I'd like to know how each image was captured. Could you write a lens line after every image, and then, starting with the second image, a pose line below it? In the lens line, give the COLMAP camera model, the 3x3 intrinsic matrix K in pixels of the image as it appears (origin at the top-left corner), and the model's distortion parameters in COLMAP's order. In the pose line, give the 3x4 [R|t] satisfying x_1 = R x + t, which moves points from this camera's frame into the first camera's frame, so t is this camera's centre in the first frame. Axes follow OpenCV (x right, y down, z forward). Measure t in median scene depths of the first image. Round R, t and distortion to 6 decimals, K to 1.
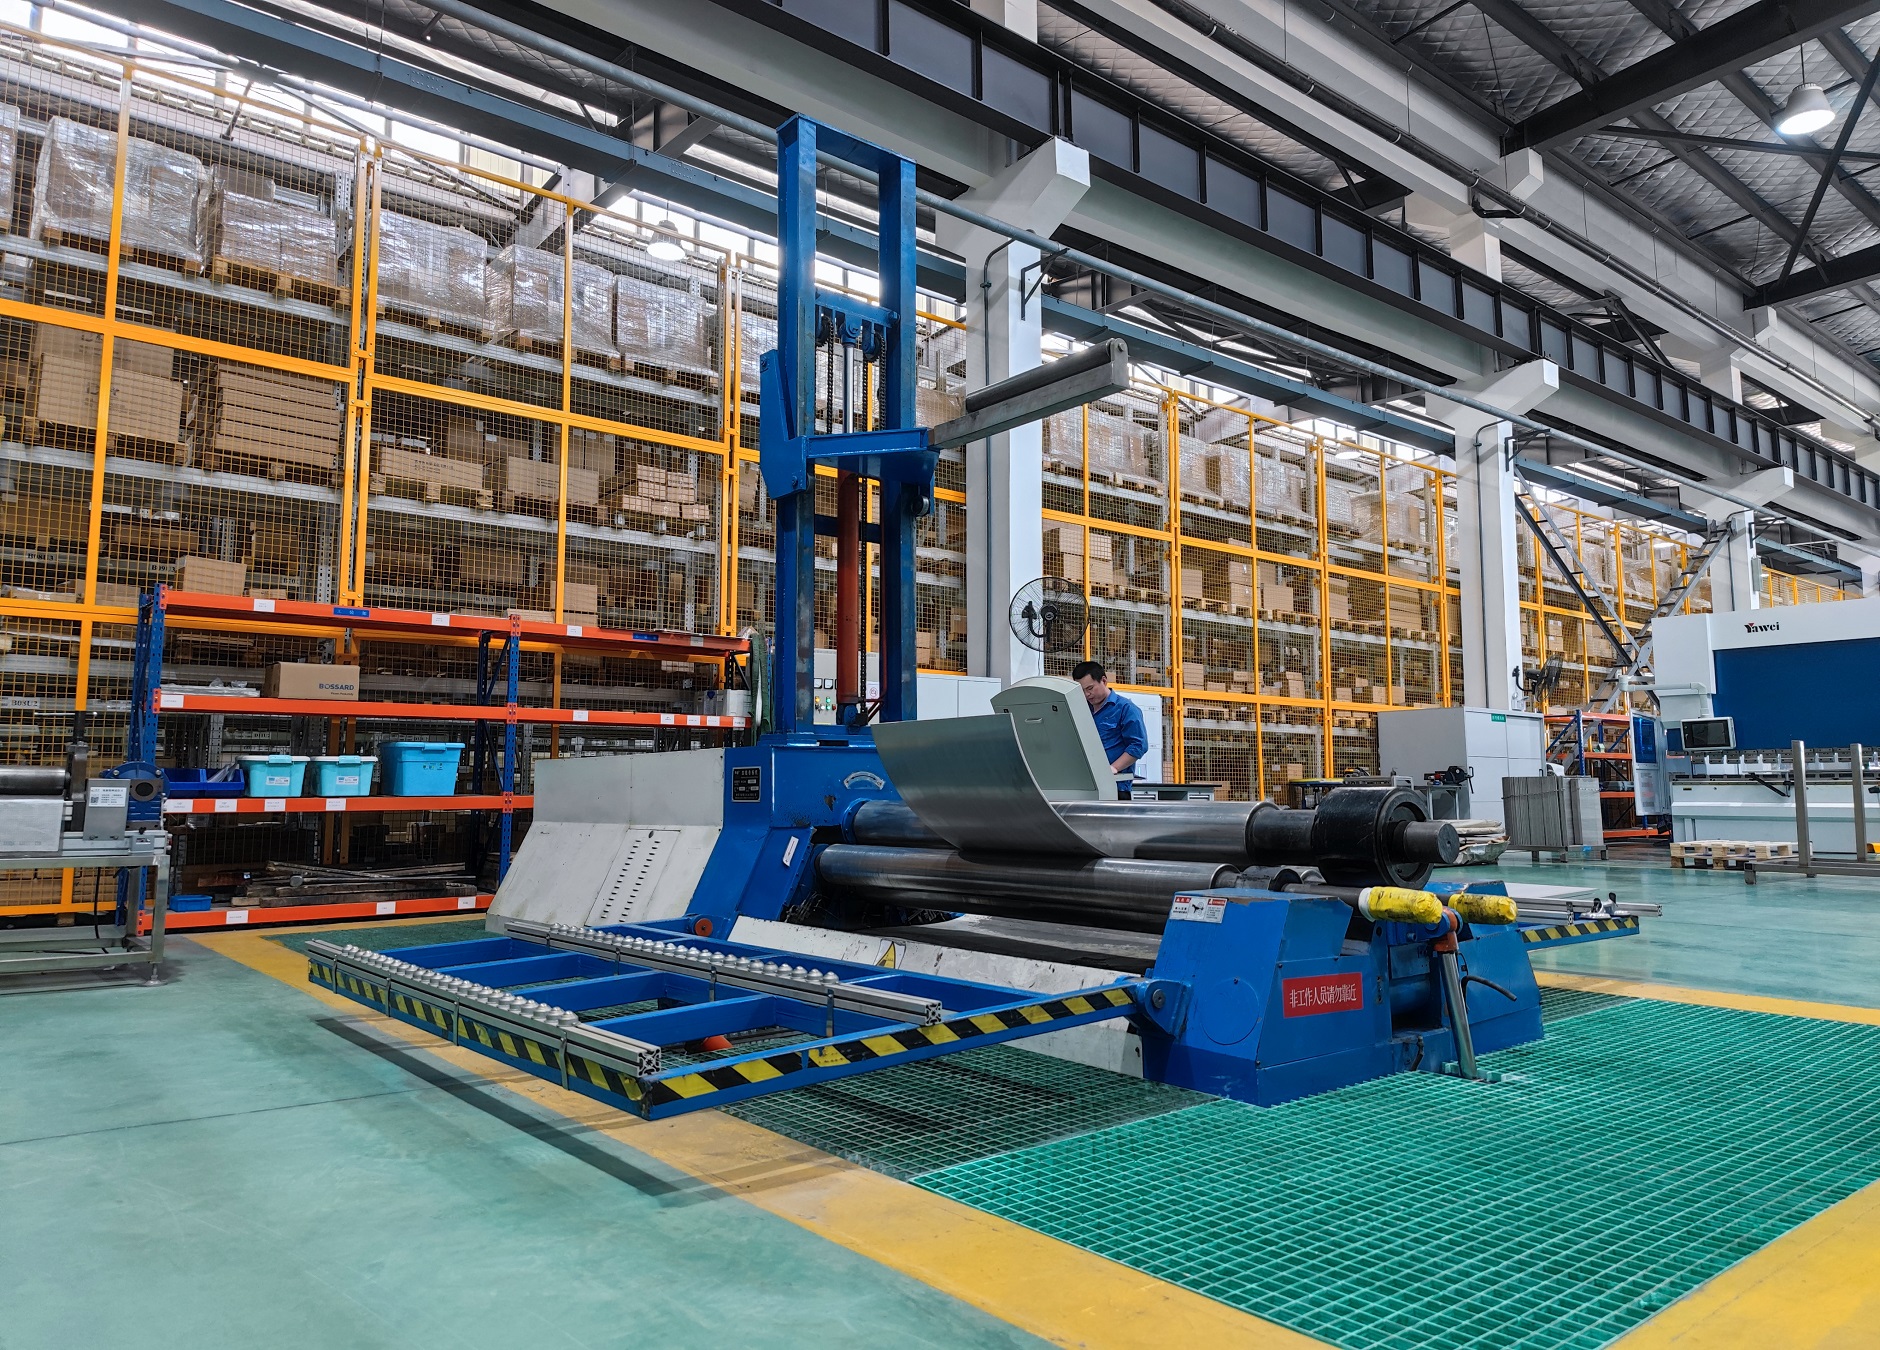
lens RADIAL K [[1269.7, 0, 942.1], [0, 1269.7, 672.3], [0, 0, 1]] dist [0.003373, 0.001590]
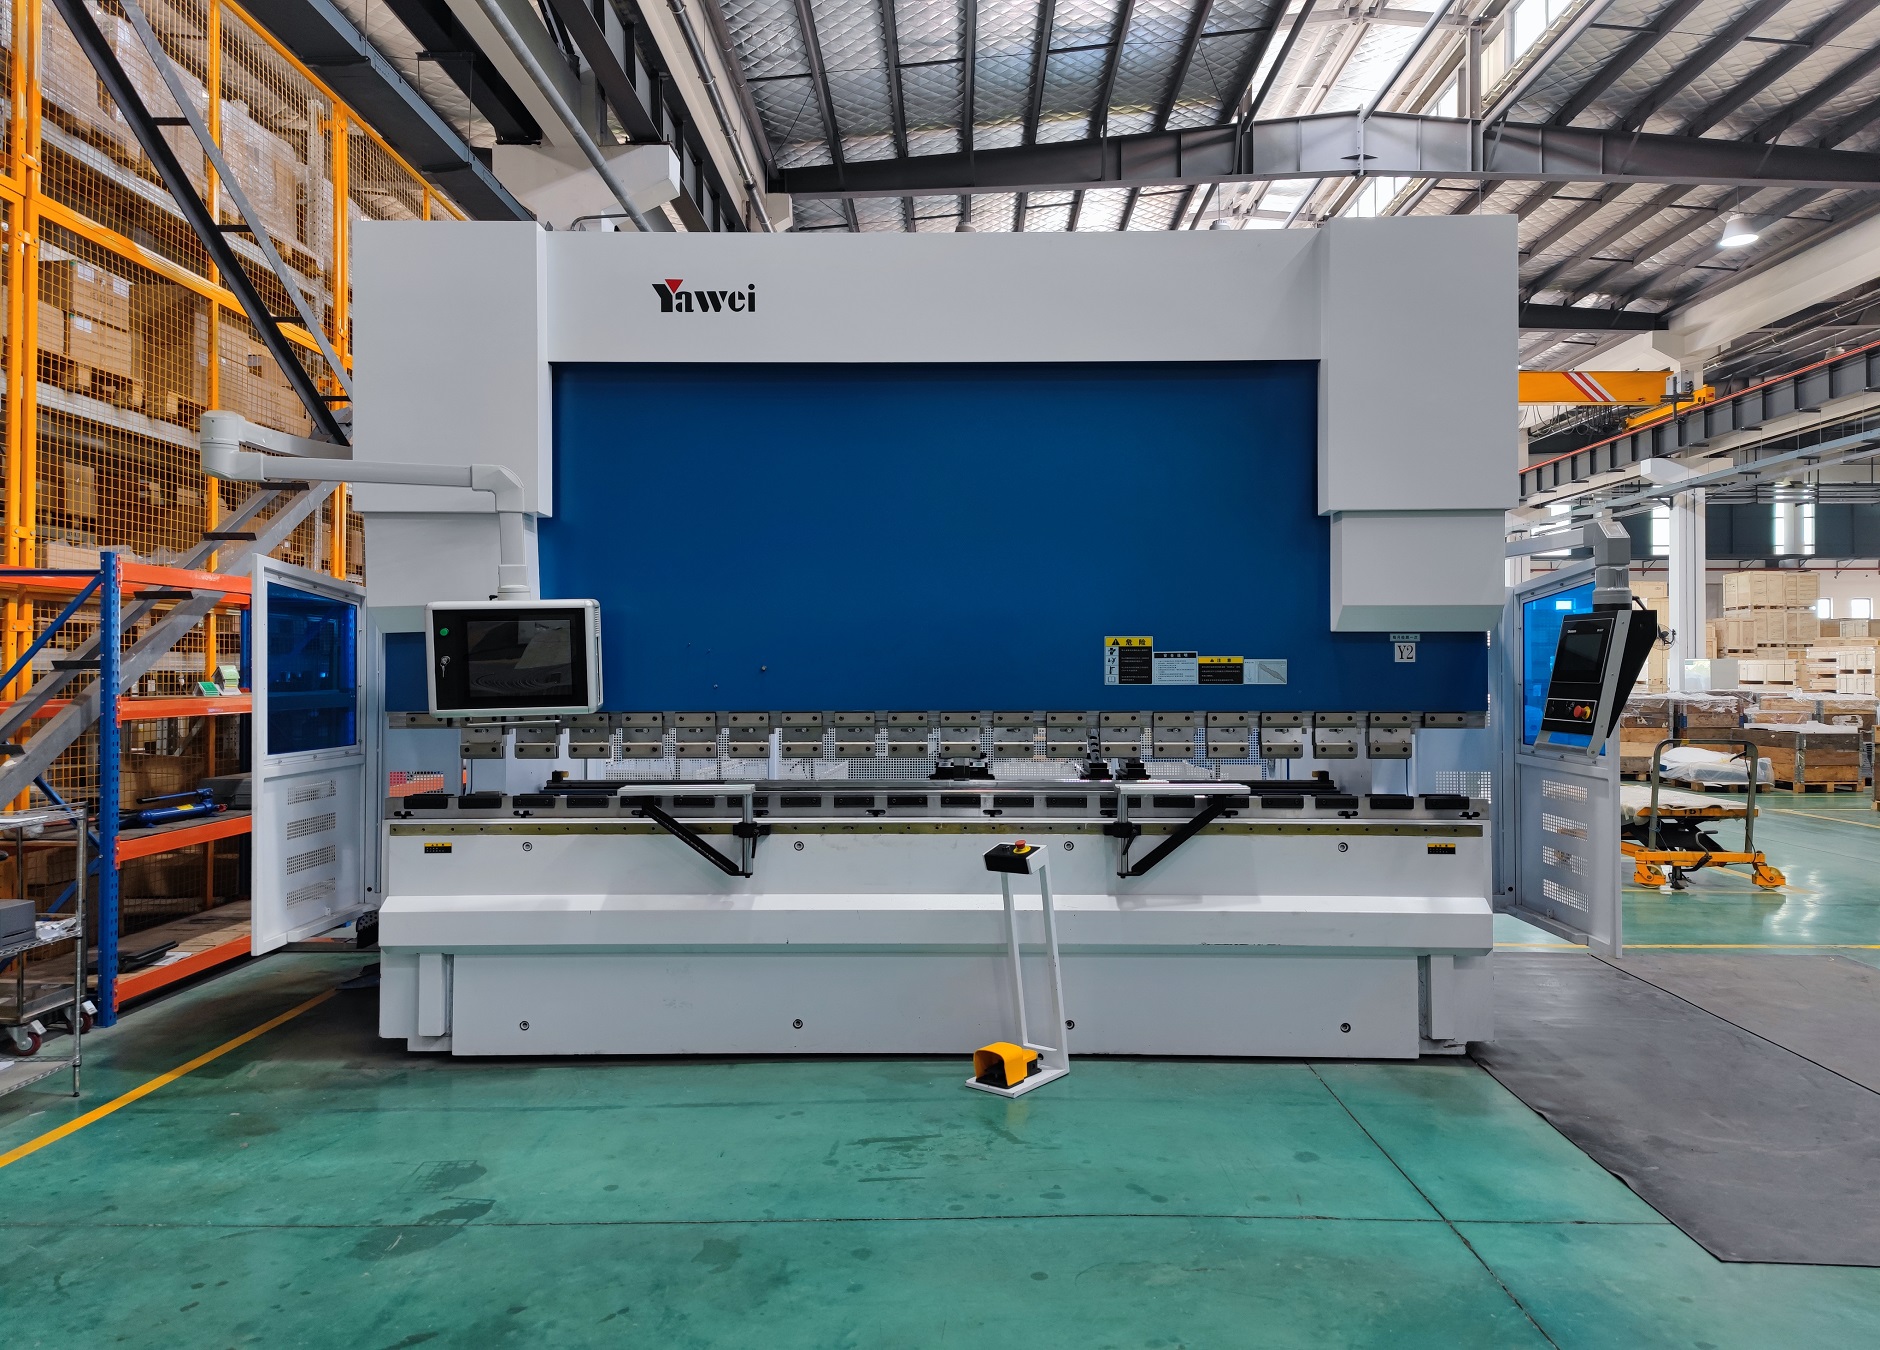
lens RADIAL K [[1269.7, 0, 943.0], [0, 1269.7, 678.4], [0, 0, 1]] dist [0.003373, 0.001590]
pose [[0.648812, 0.015348, 0.760794, 0.435147], [-0.078625, 0.995797, 0.046964, 0.031903], [-0.756876, -0.090288, 0.647292, 0.721682]]
